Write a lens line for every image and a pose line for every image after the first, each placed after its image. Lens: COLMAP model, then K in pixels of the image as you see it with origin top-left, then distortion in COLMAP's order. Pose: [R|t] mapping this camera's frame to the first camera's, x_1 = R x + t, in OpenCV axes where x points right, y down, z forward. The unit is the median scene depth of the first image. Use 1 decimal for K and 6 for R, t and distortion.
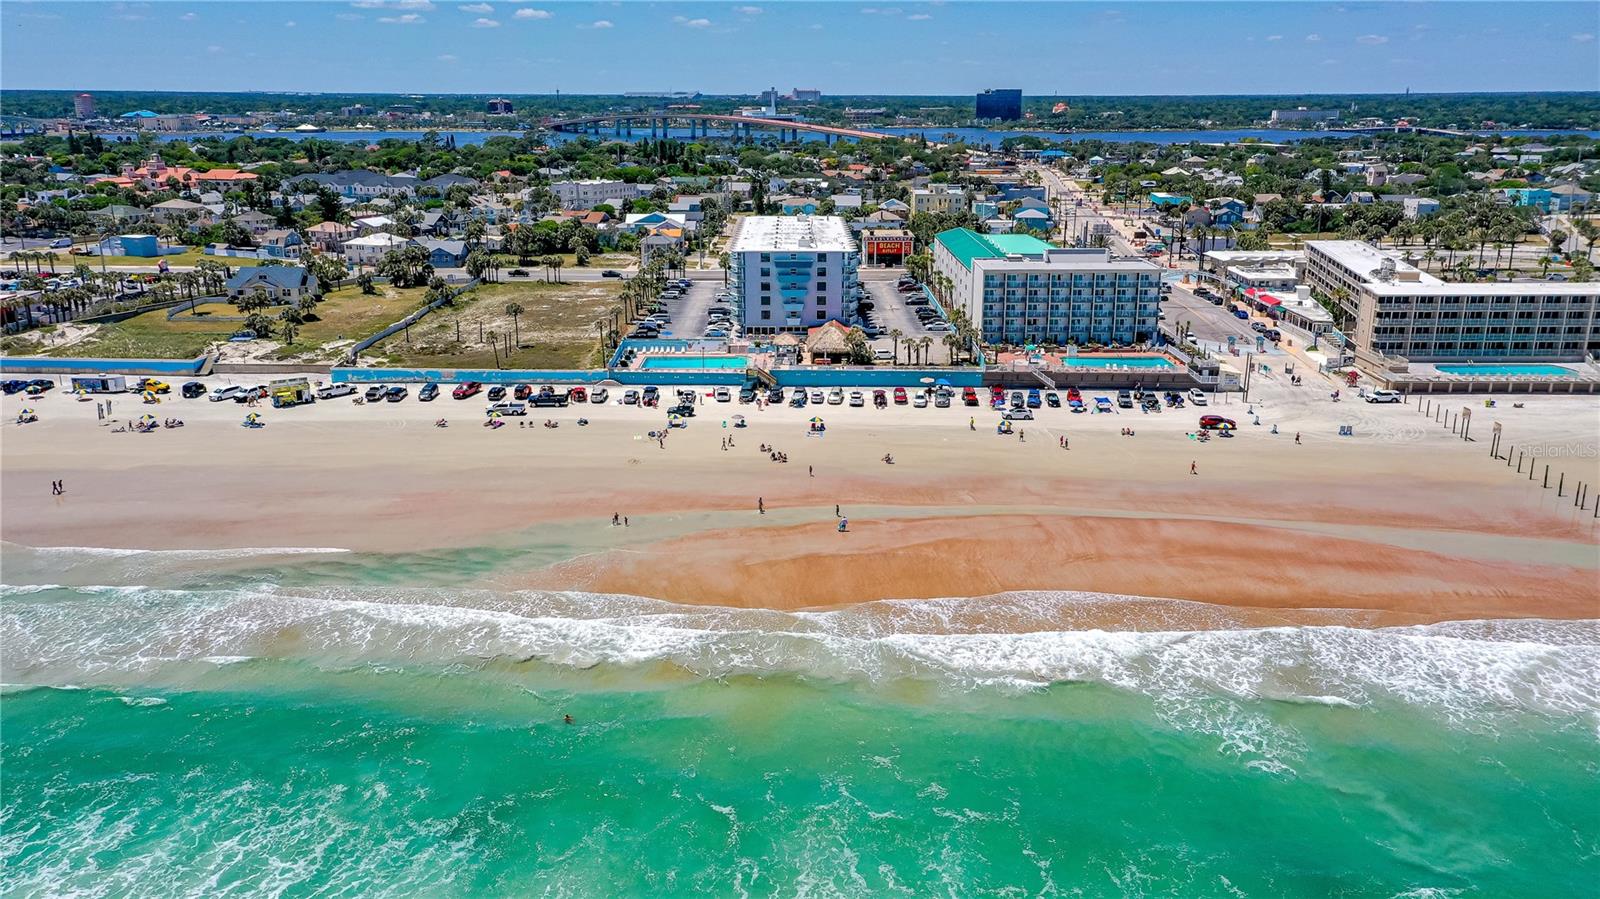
lens RADIAL K [[1408.9, 0, 800.0], [0, 1408.9, 449.5], [0, 0, 1]] dist [0.005477, 0.001938]
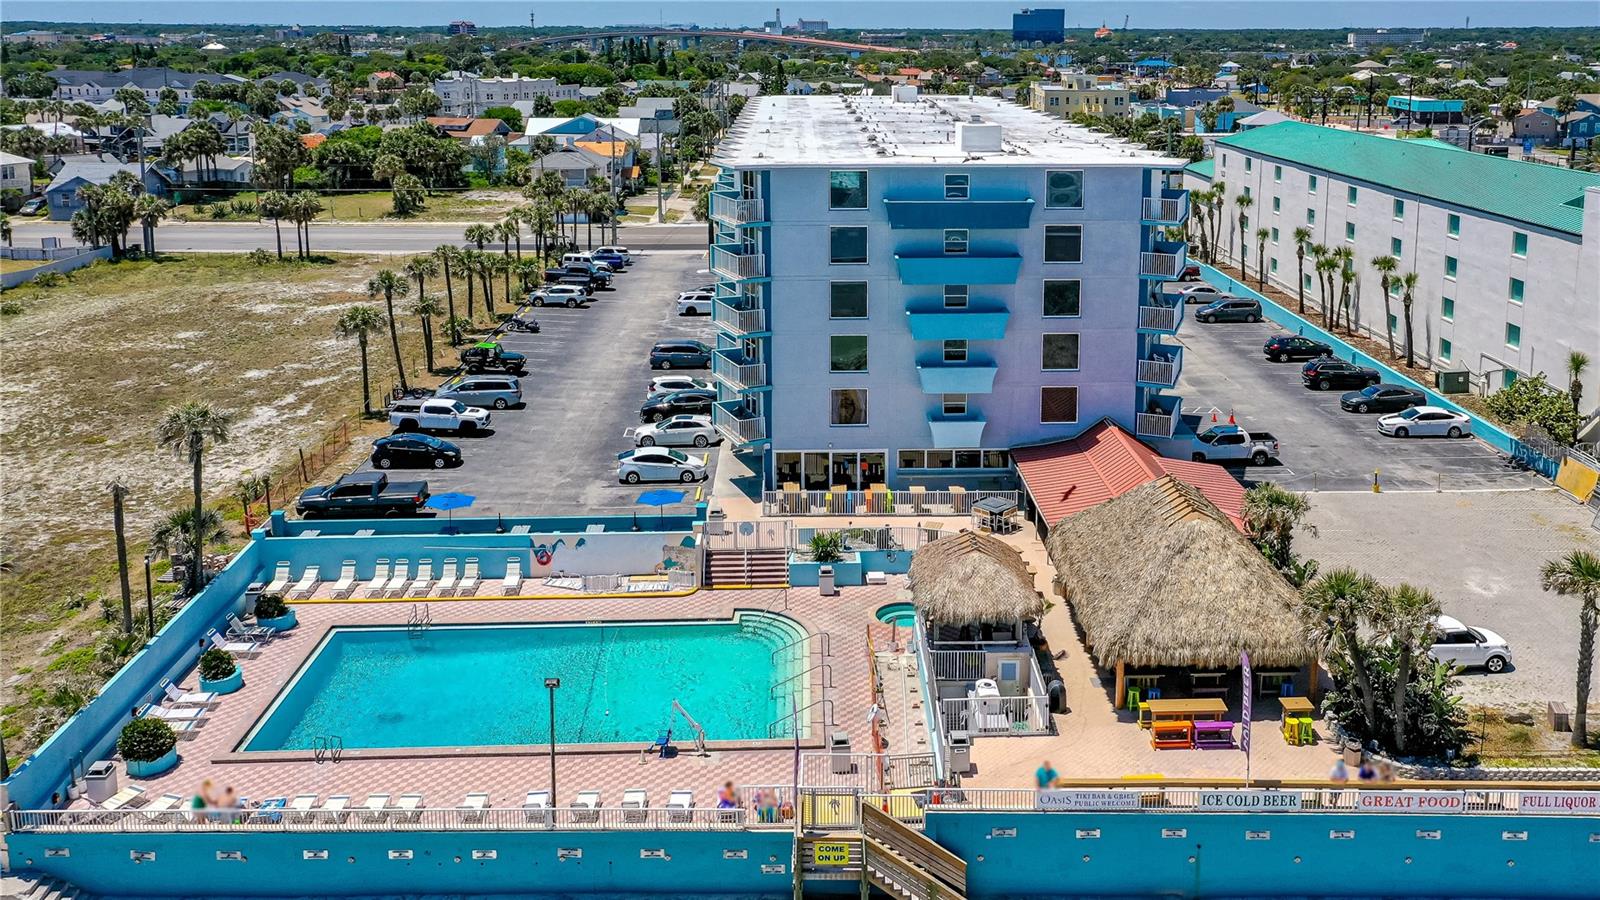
lens RADIAL K [[1408.9, 0, 800.0], [0, 1408.9, 450.0], [0, 0, 1]] dist [0.005477, 0.001938]
pose [[0.999998, -0.001888, -0.000897, -0.026483], [0.001920, 0.999324, 0.036703, -0.077904], [0.000827, -0.036704, 0.999326, 0.590879]]
